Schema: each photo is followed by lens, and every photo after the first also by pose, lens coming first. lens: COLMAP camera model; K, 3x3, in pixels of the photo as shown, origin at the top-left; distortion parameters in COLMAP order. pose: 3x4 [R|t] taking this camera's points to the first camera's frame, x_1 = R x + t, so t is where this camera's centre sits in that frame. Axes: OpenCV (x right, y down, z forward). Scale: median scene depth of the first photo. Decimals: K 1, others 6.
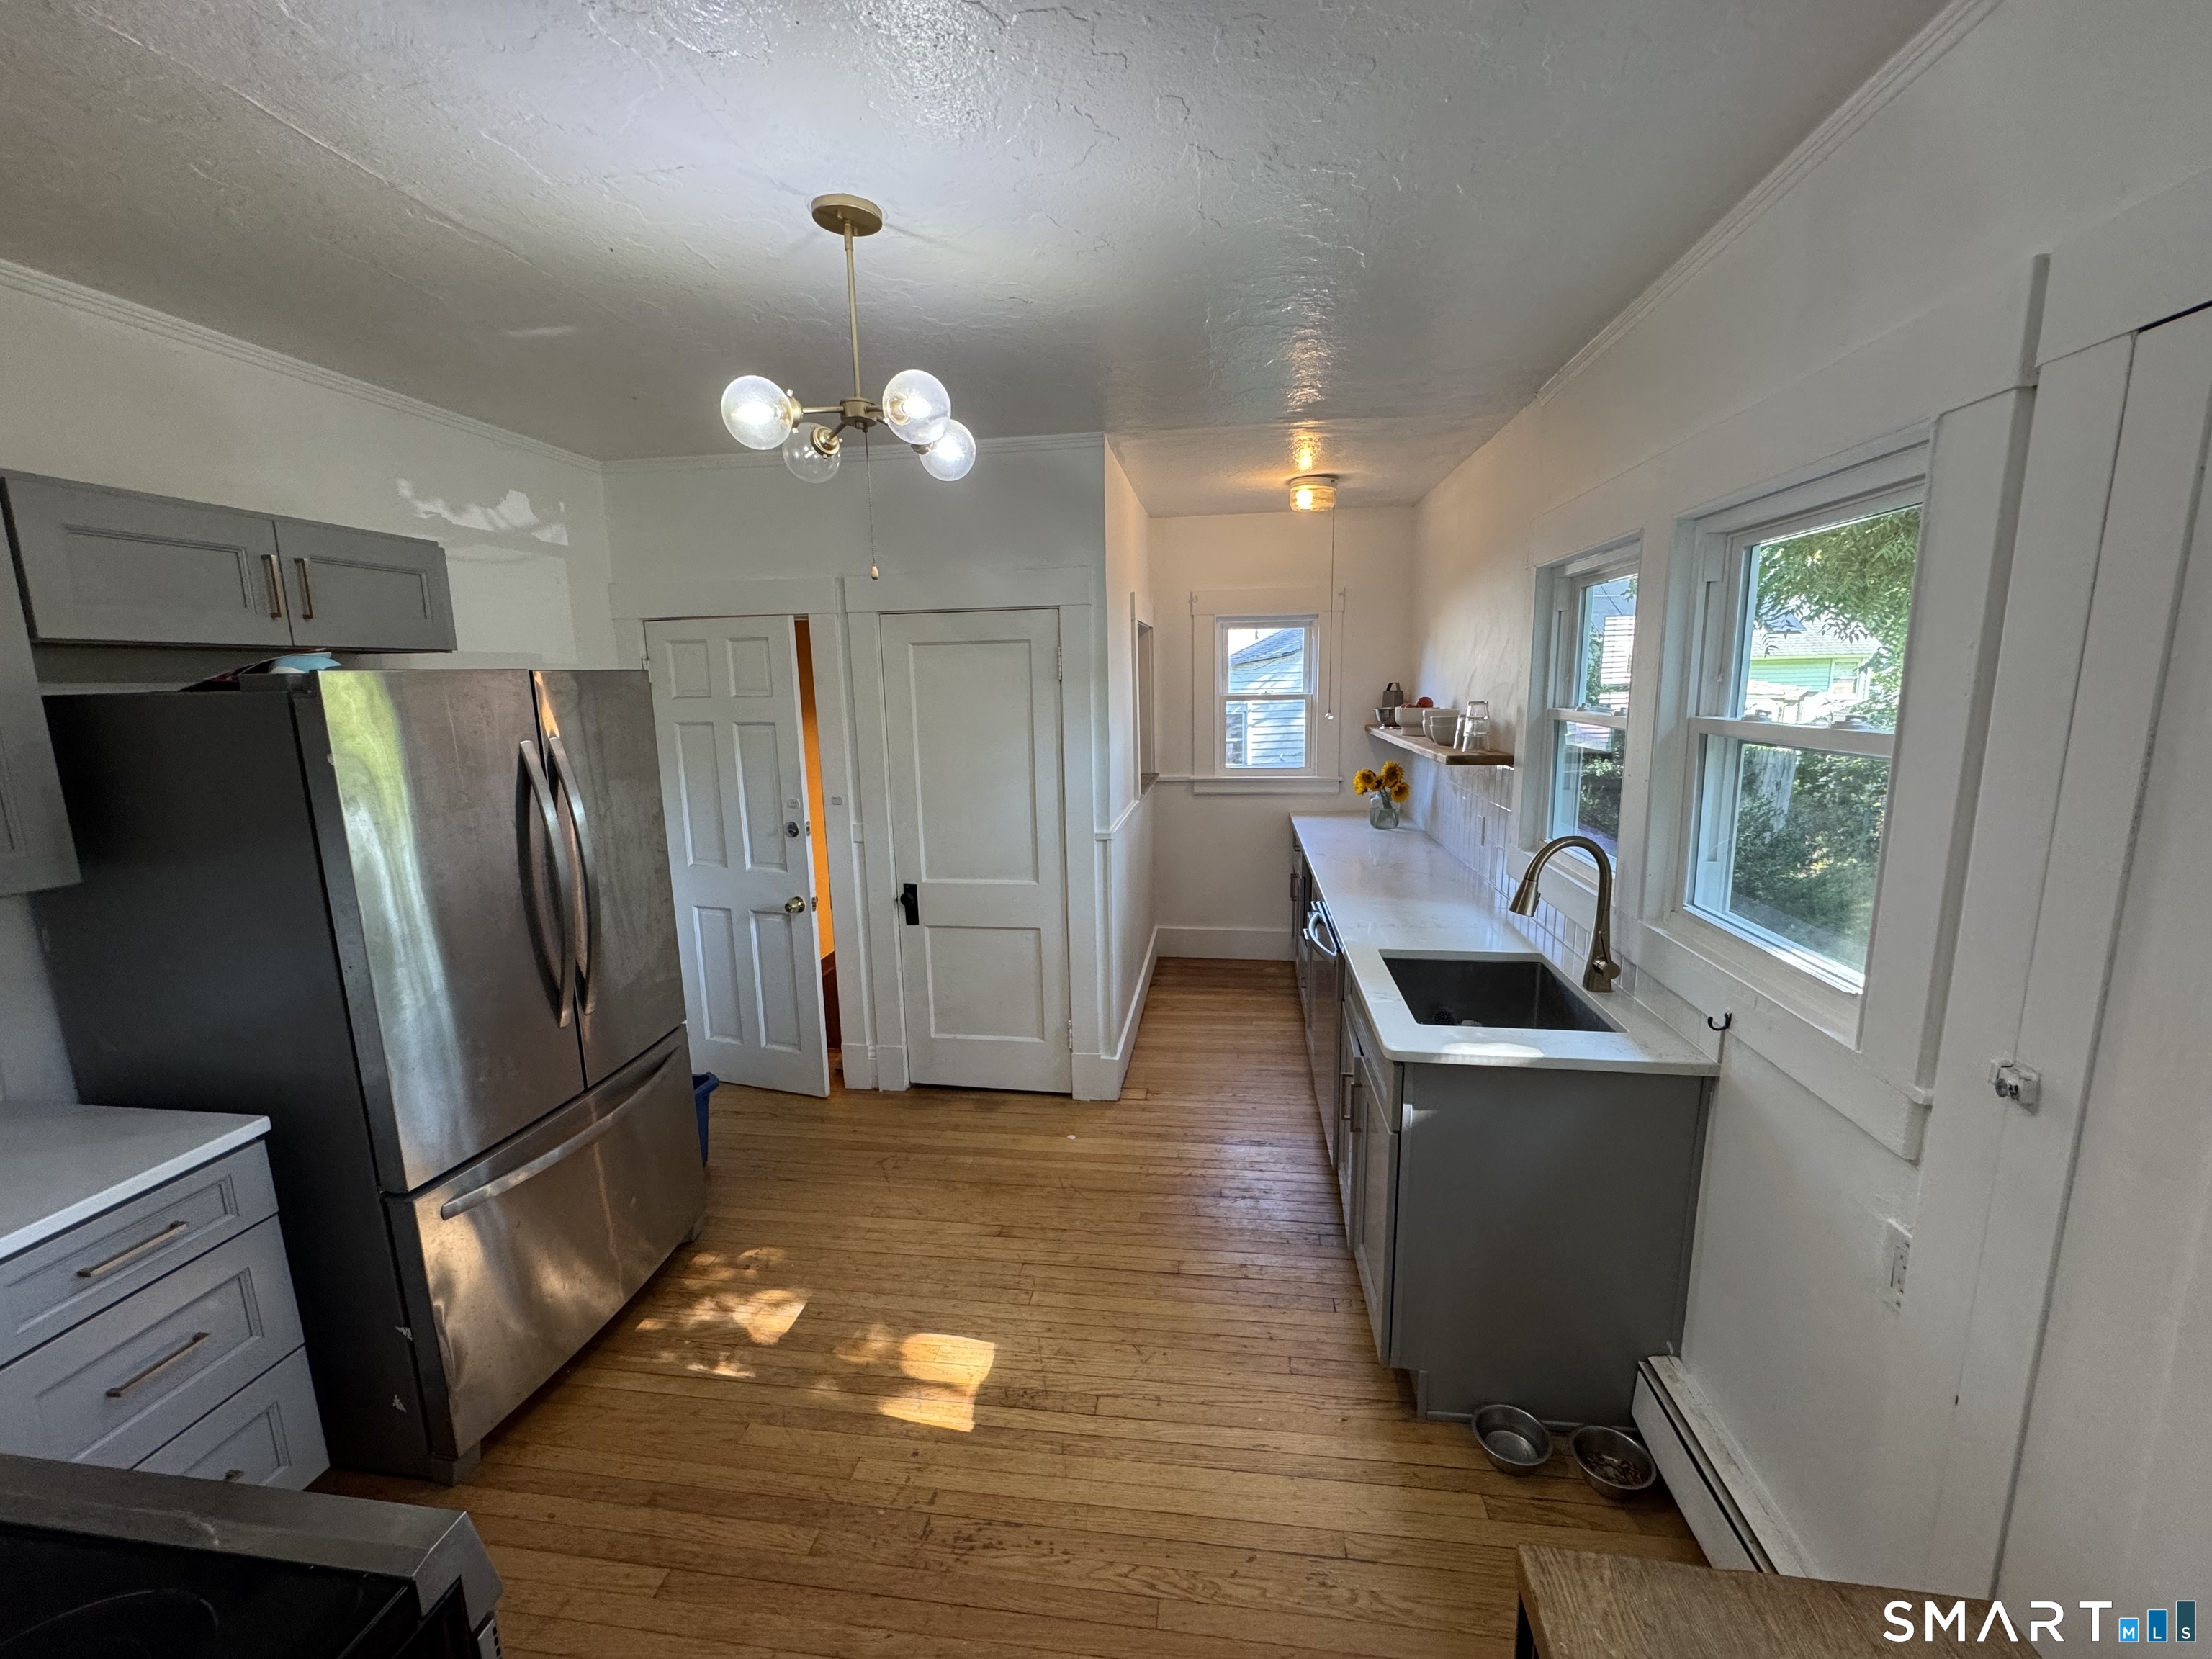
lens RADIAL K [[882.2, 0, 1108.0], [0, 882.2, 827.6], [0, 0, 1]] dist [-0.000600, 0.000193]
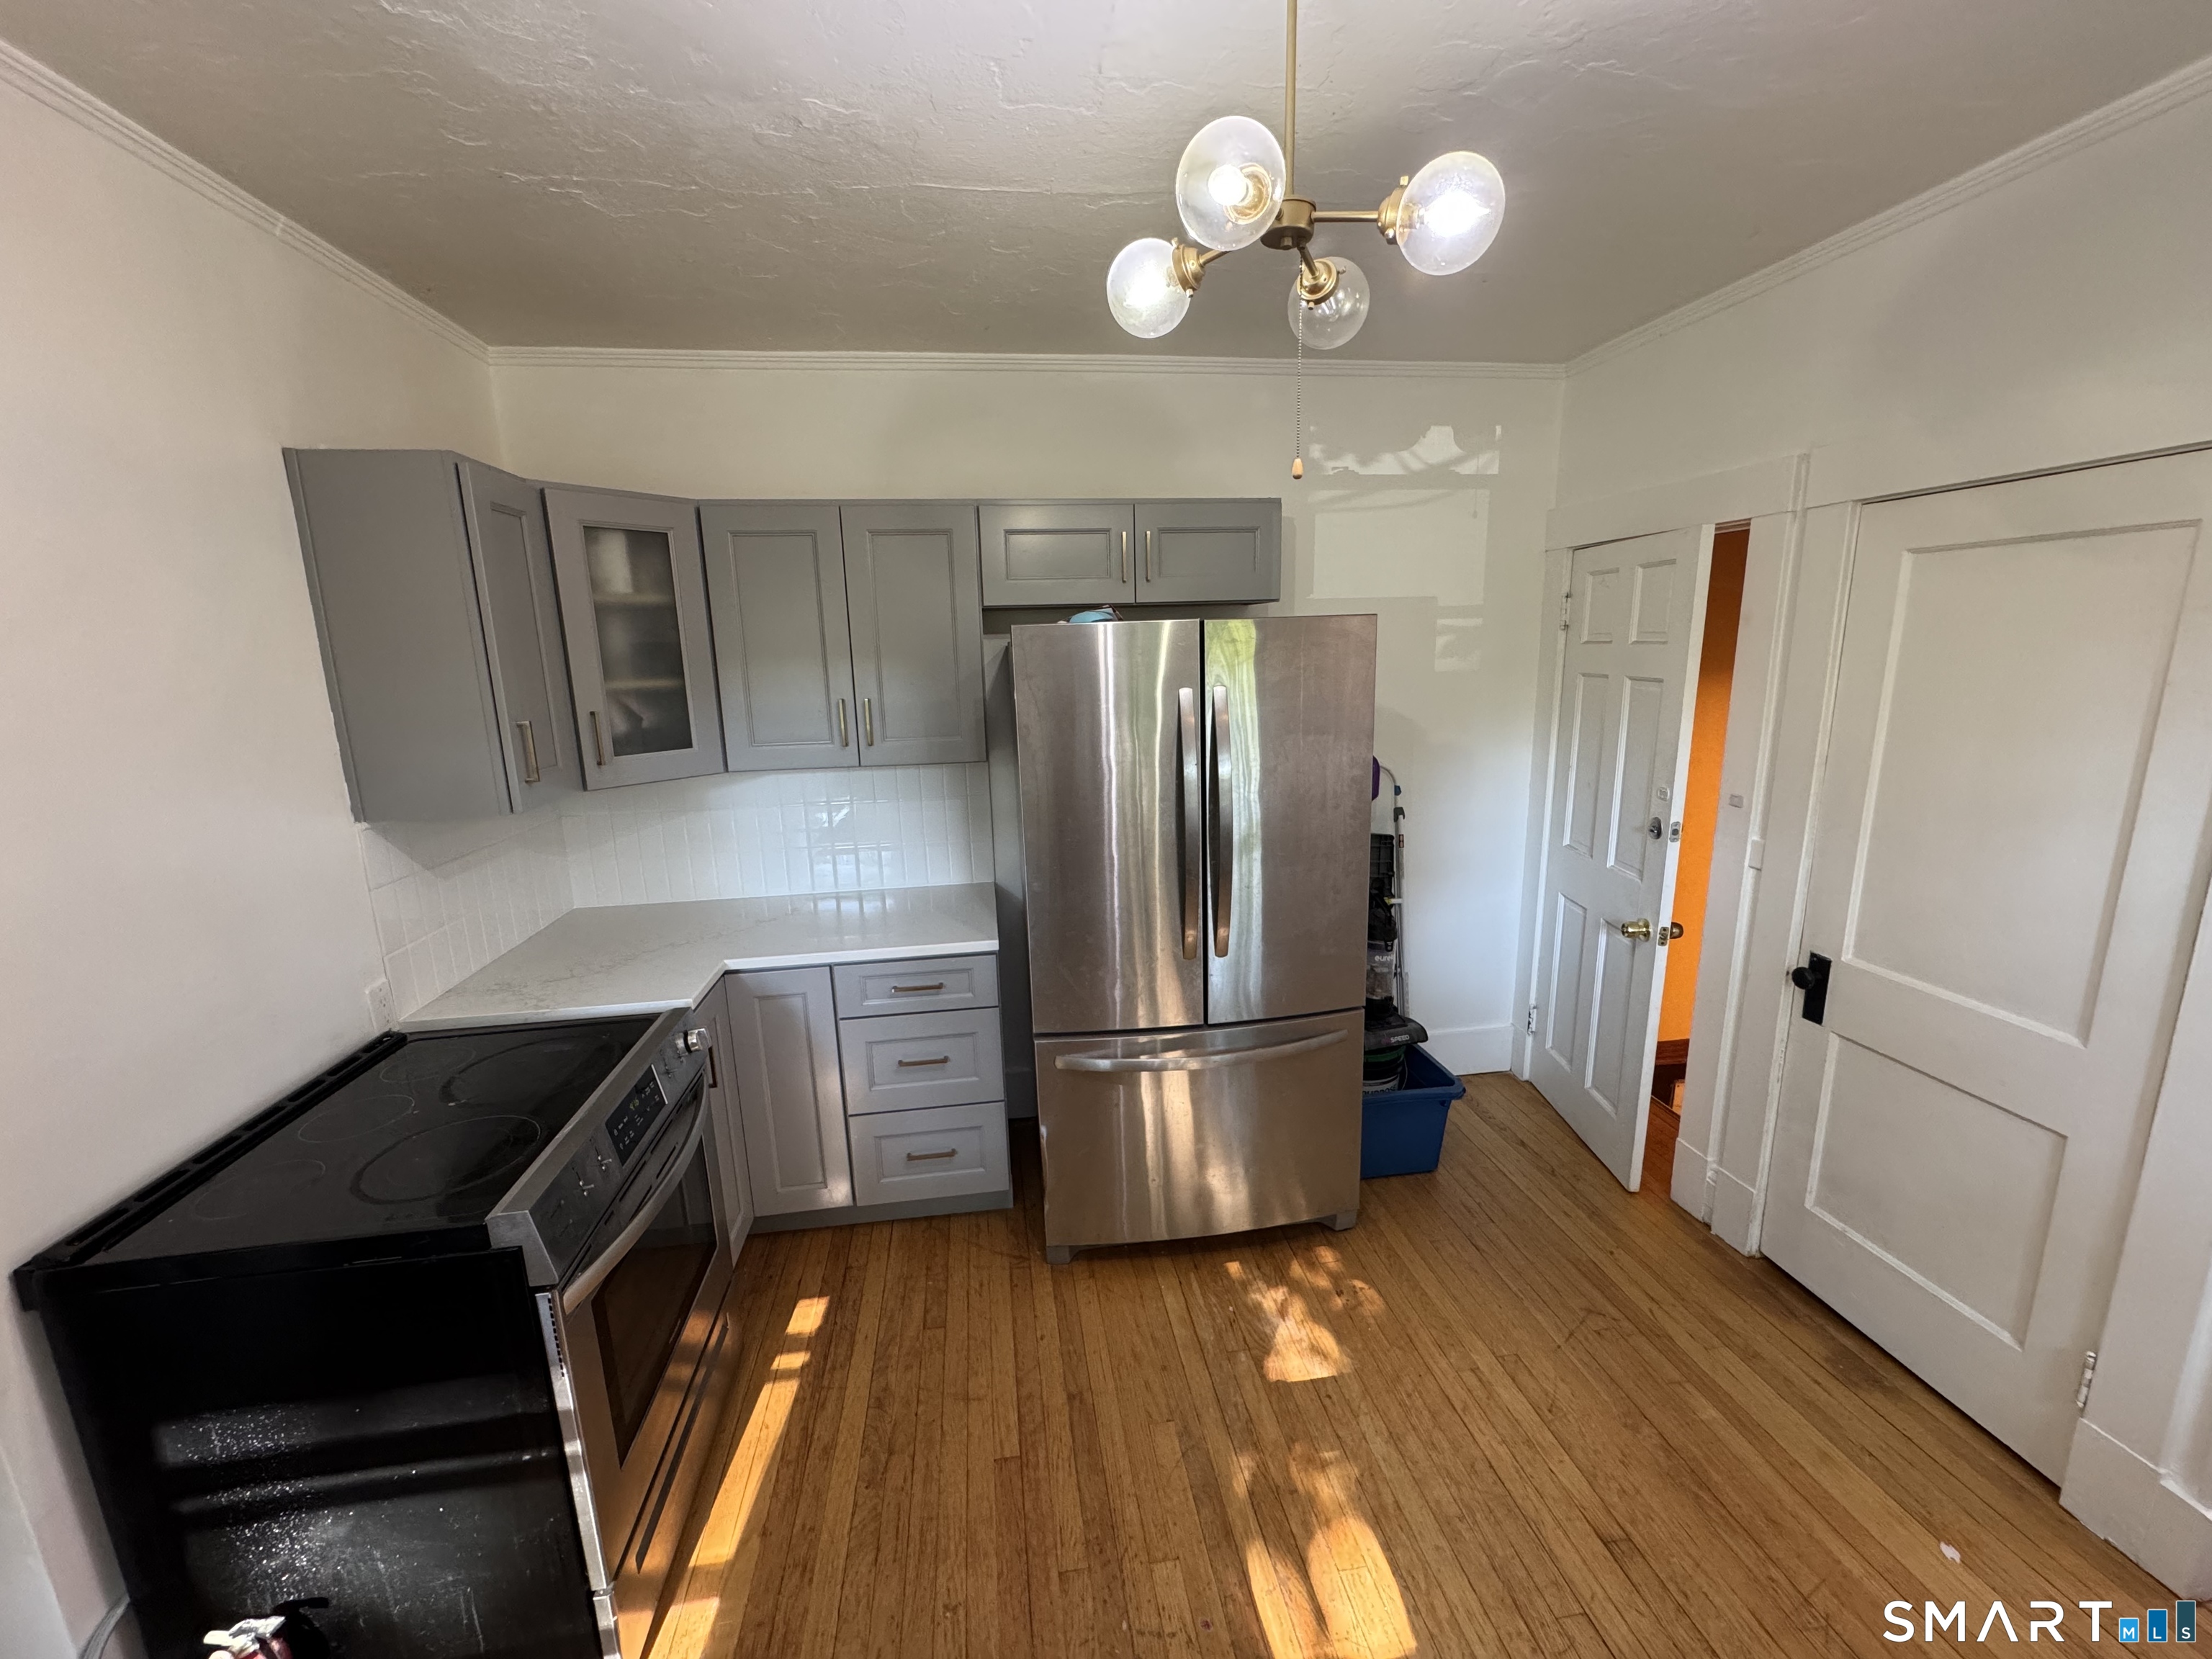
lens RADIAL K [[882.2, 0, 1105.3], [0, 882.2, 827.3], [0, 0, 1]] dist [-0.000600, 0.000193]
pose [[0.276502, 0.205894, -0.938698, 0.239501], [-0.140862, 0.974913, 0.172345, -0.072509], [0.950634, 0.084573, 0.298568, 0.426879]]
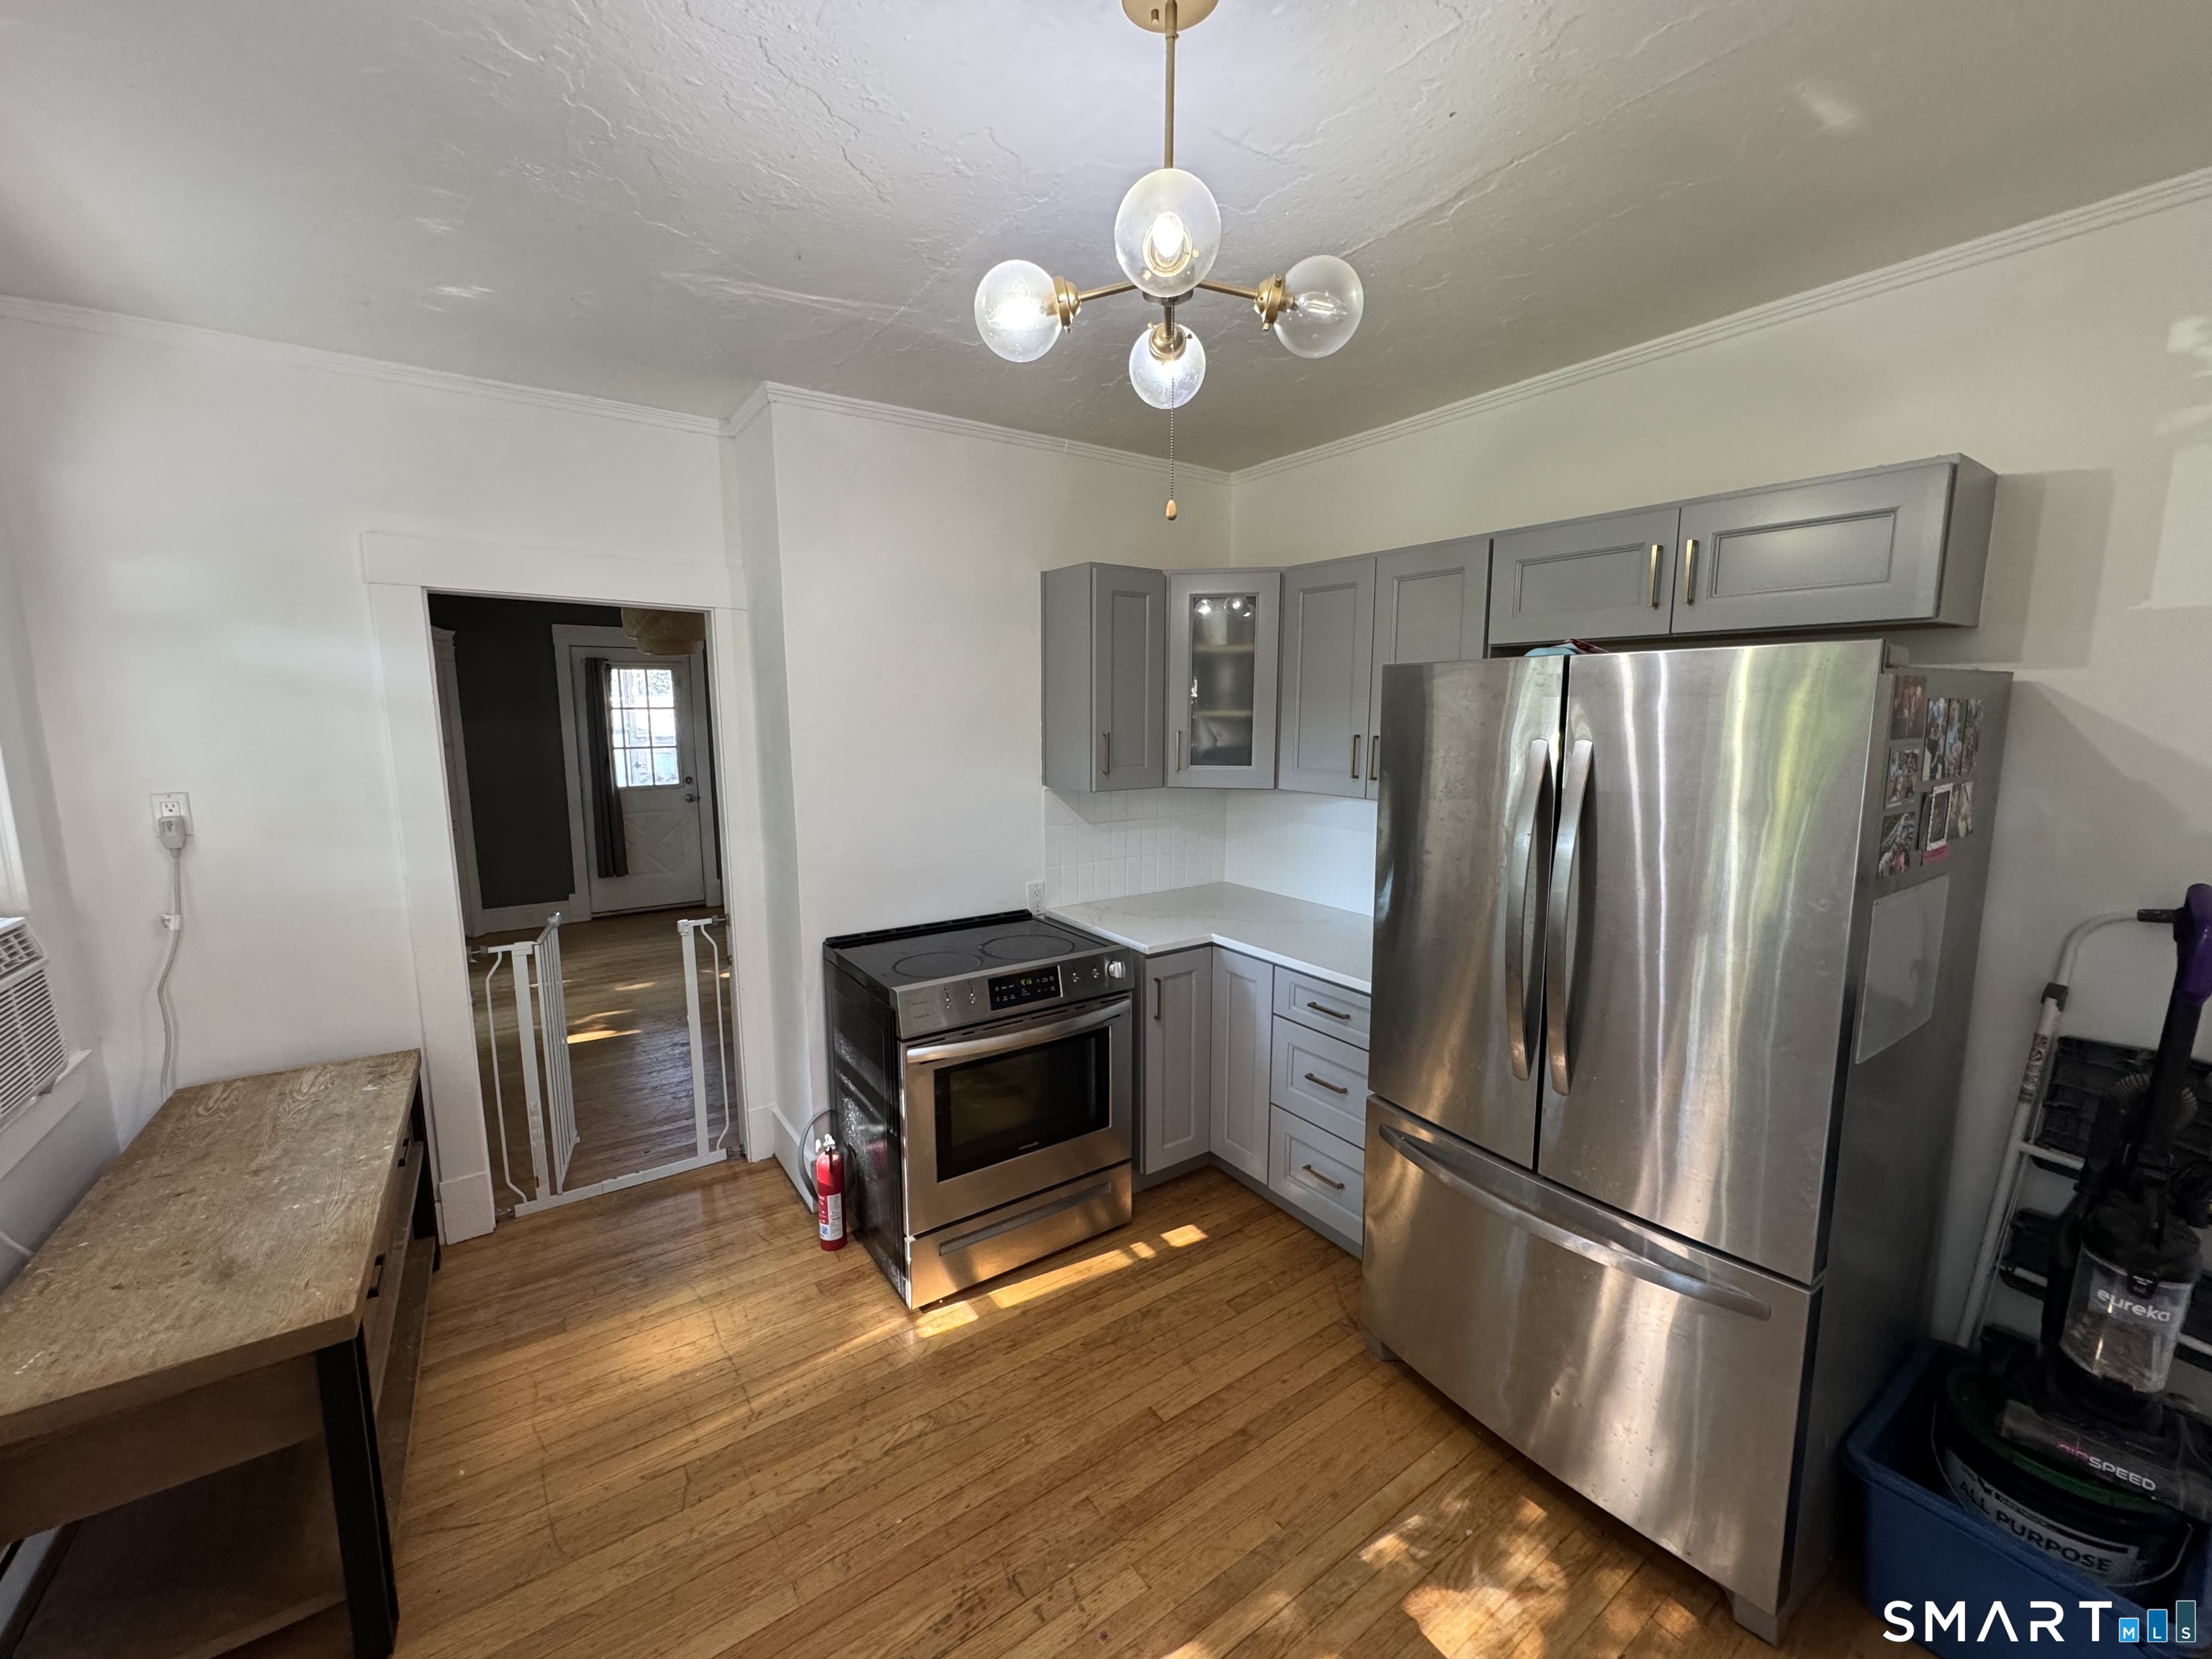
lens RADIAL K [[882.2, 0, 1100.1], [0, 882.2, 823.2], [0, 0, 1]] dist [-0.000600, 0.000193]
pose [[-0.741606, 0.110273, -0.661710, 0.159894], [-0.096100, 0.958759, 0.267480, -0.145183], [0.663916, 0.261955, -0.700425, 0.940619]]
